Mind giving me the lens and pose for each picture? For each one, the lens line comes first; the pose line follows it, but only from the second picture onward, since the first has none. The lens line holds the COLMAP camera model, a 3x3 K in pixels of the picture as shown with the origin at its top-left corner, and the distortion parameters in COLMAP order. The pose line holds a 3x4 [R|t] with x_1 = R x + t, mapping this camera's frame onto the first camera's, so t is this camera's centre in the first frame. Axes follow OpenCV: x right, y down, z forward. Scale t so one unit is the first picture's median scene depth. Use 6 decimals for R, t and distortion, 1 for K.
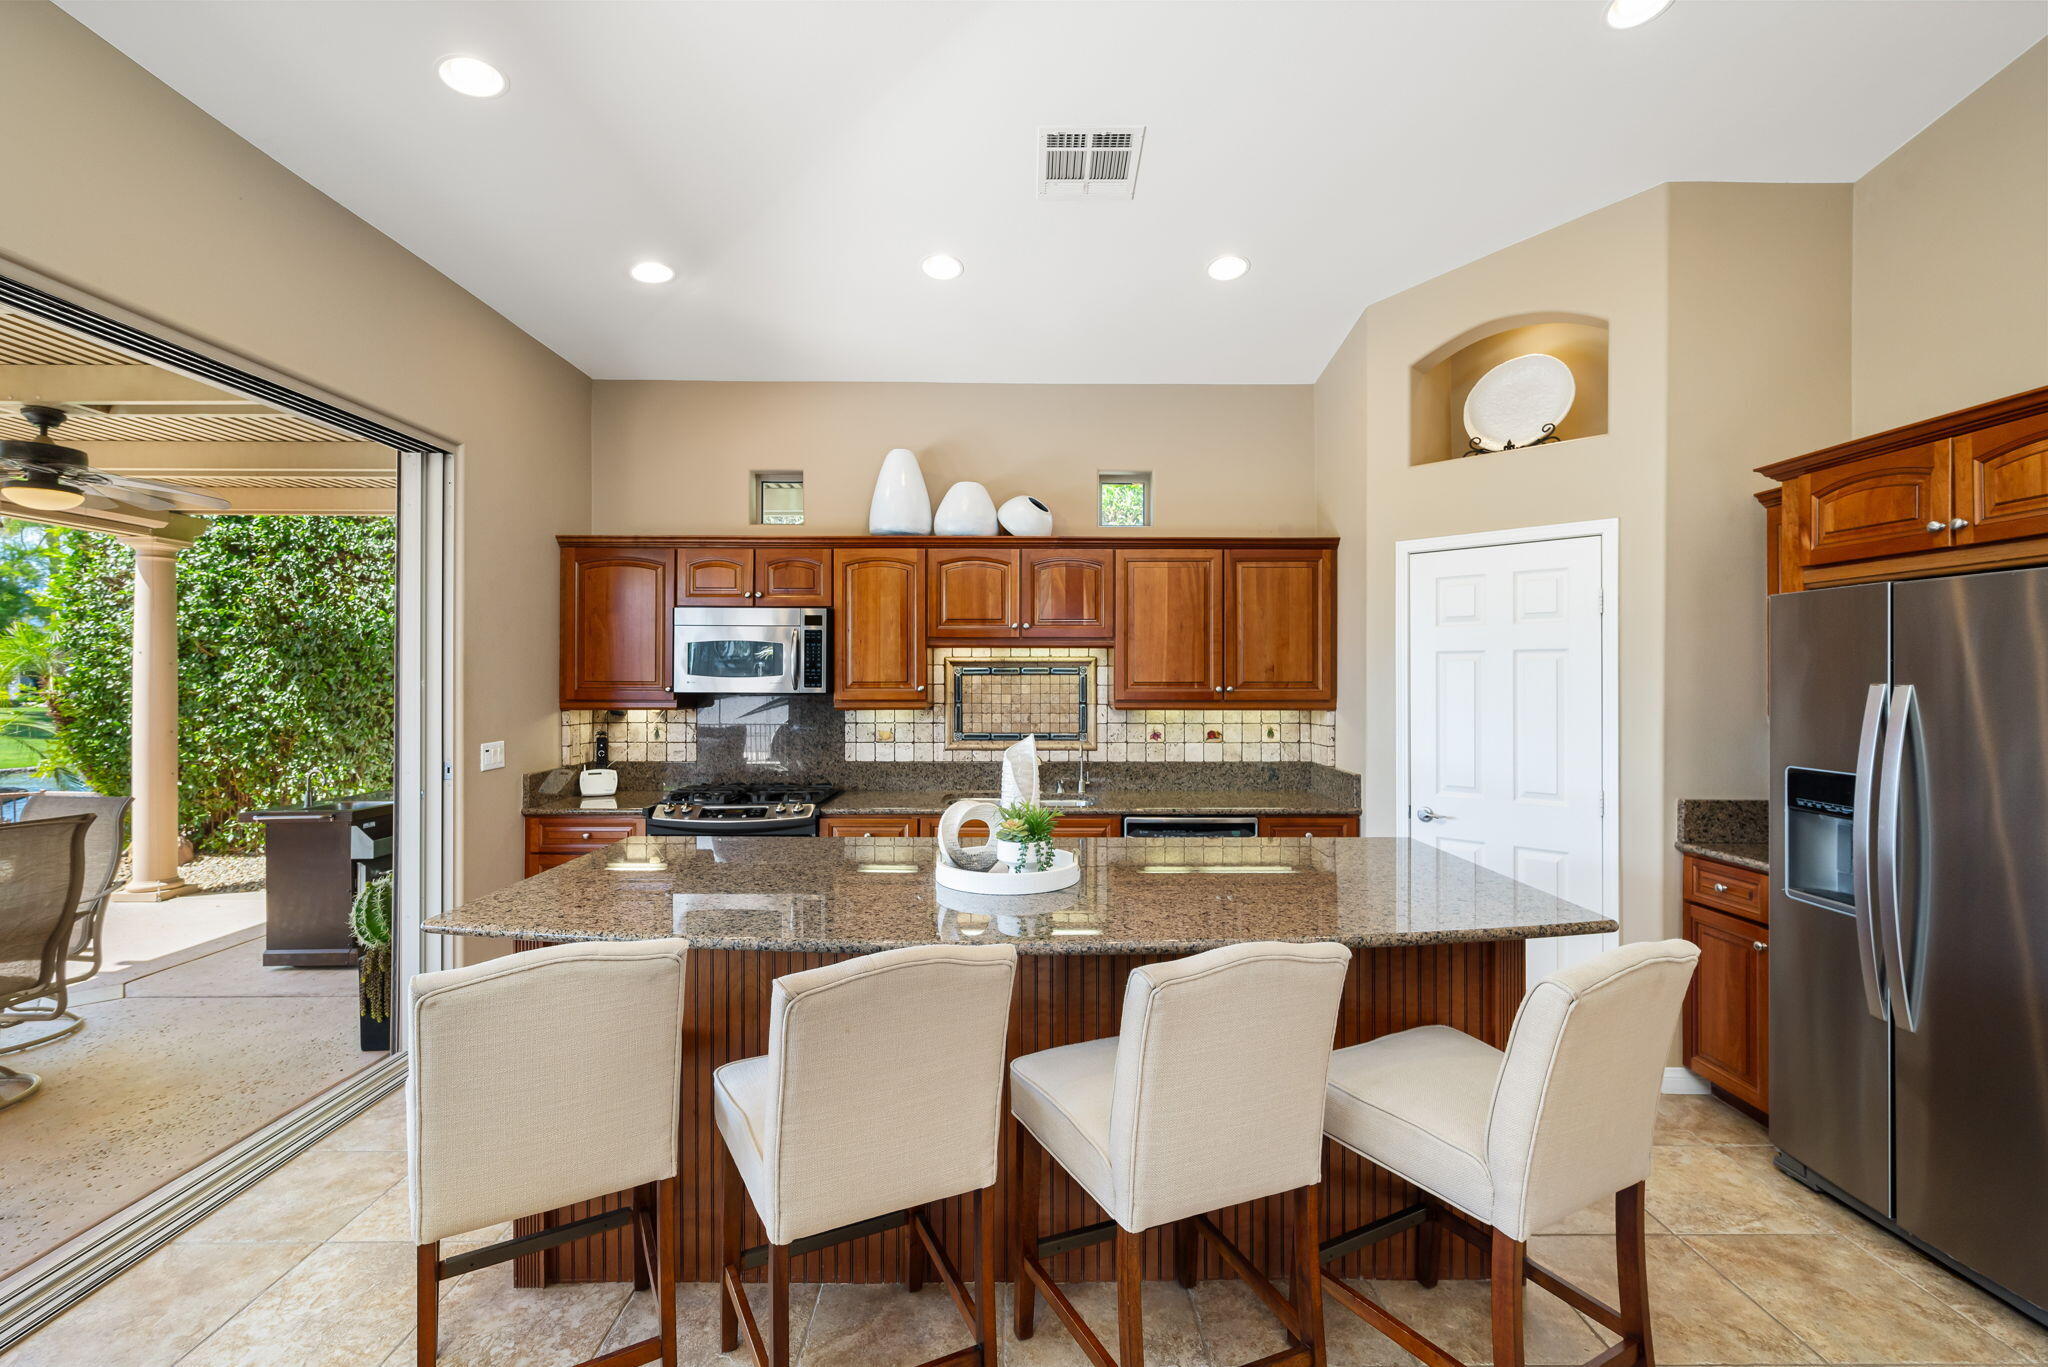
lens RADIAL K [[884.4, 0, 1023.6], [0, 884.4, 679.5], [0, 0, 1]] dist [0.000228, -0.000010]
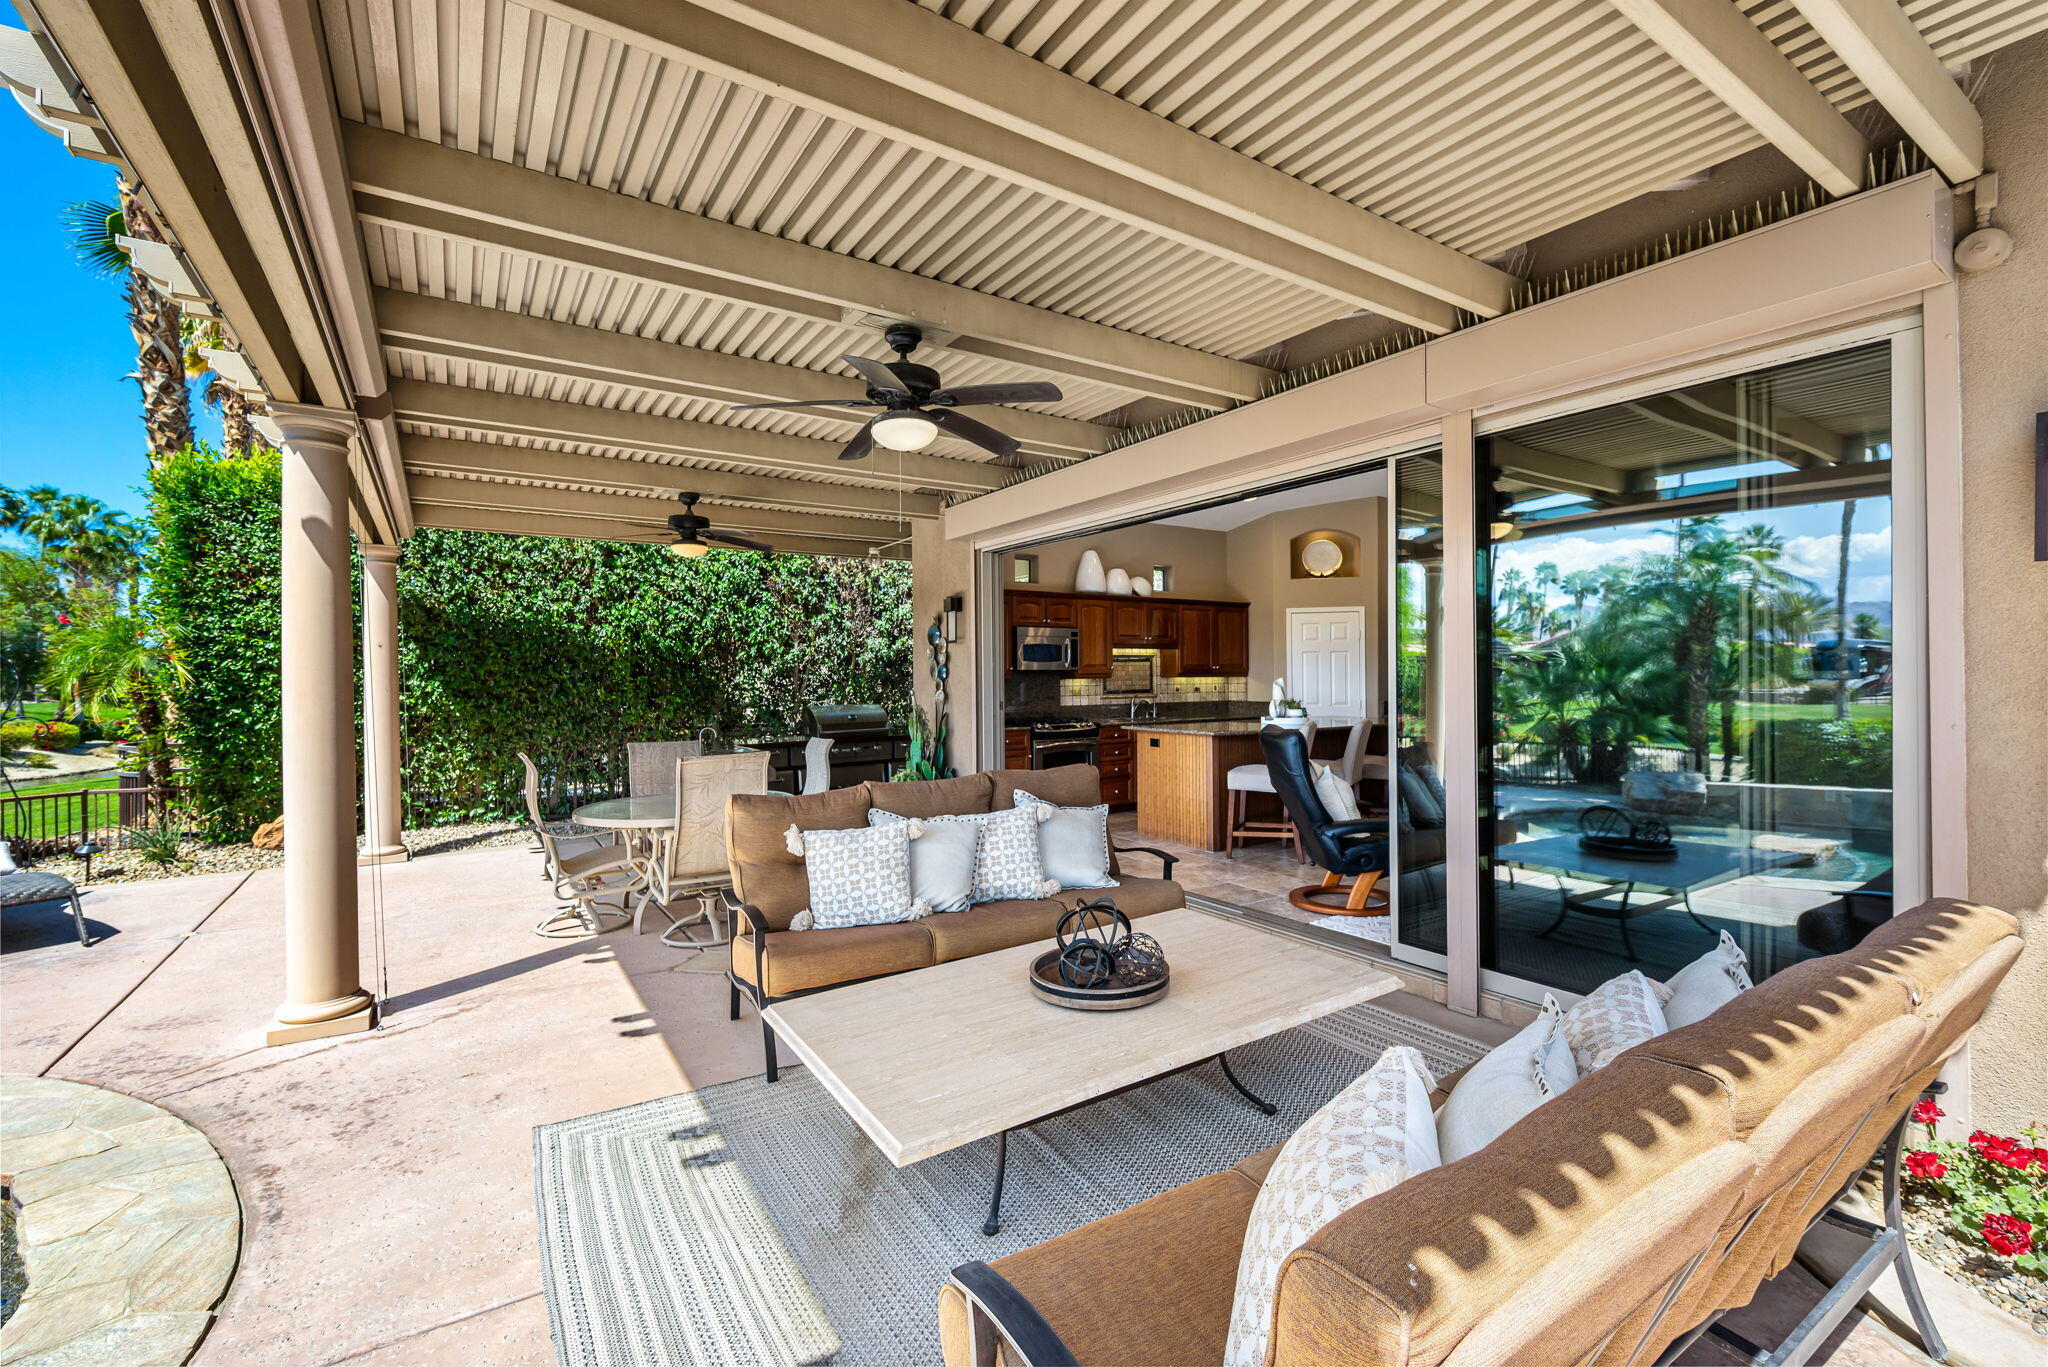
lens RADIAL K [[870.2, 0, 1024.0], [0, 870.2, 680.6], [0, 0, 1]] dist [-0.001623, -0.000510]
pose [[0.836137, -0.012157, 0.548386, -1.320144], [0.011756, 0.999922, 0.004243, 0.027335], [-0.548395, 0.002899, 0.836214, -0.562863]]
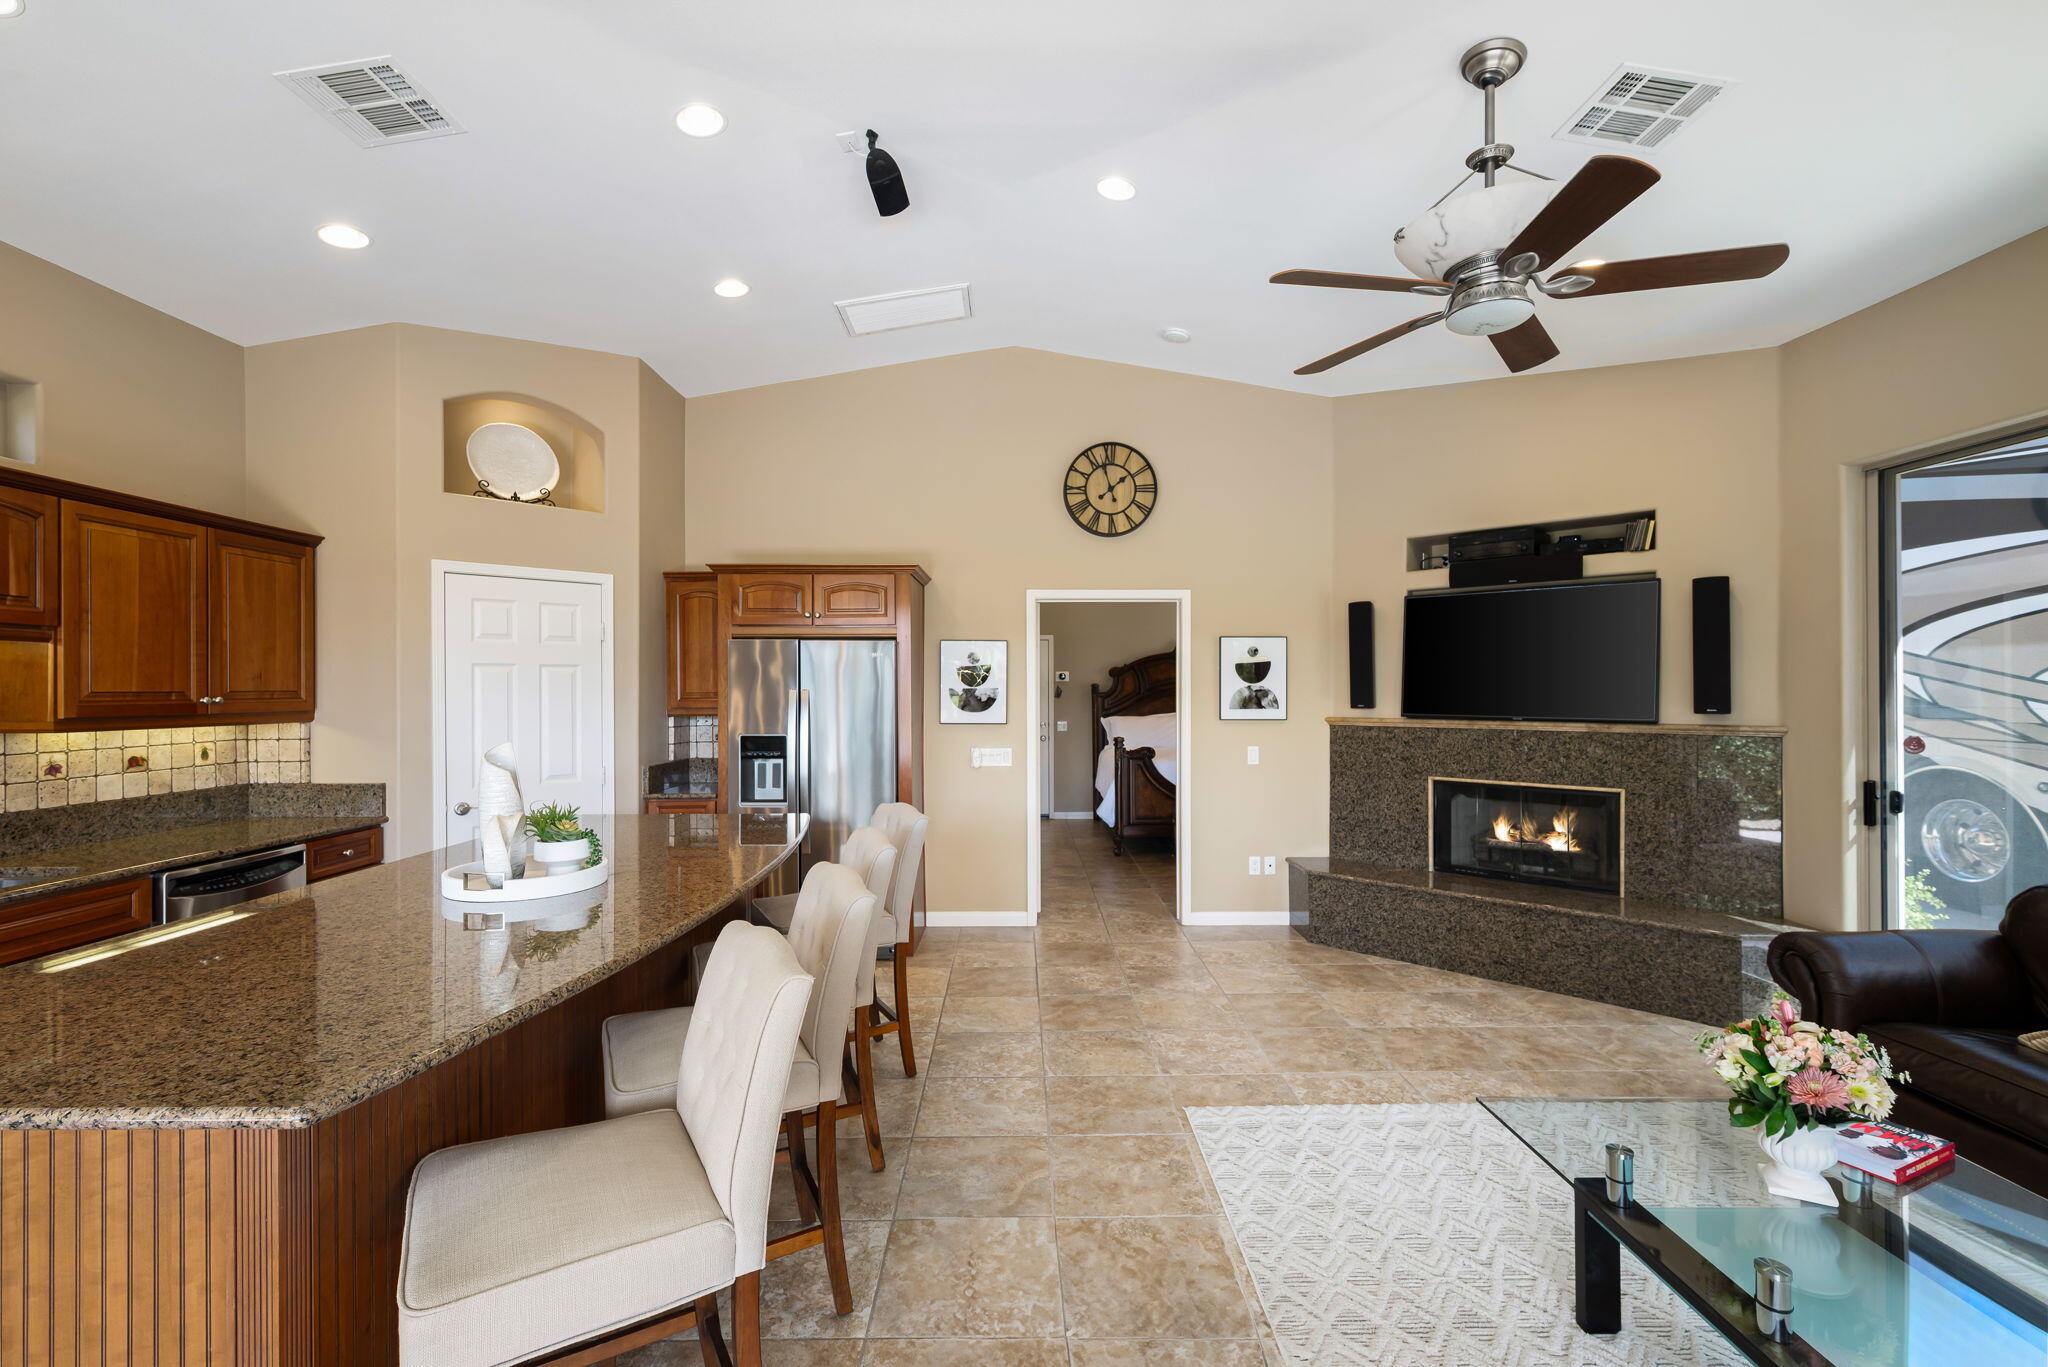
lens RADIAL K [[885.3, 0, 1021.9], [0, 885.3, 689.5], [0, 0, 1]] dist [-0.000381, 0.000284]
pose [[0.001277, -0.001724, 0.999998, -0.544132], [0.005558, 0.999983, 0.001717, 0.003466], [-0.999984, 0.005556, 0.001287, 0.238250]]
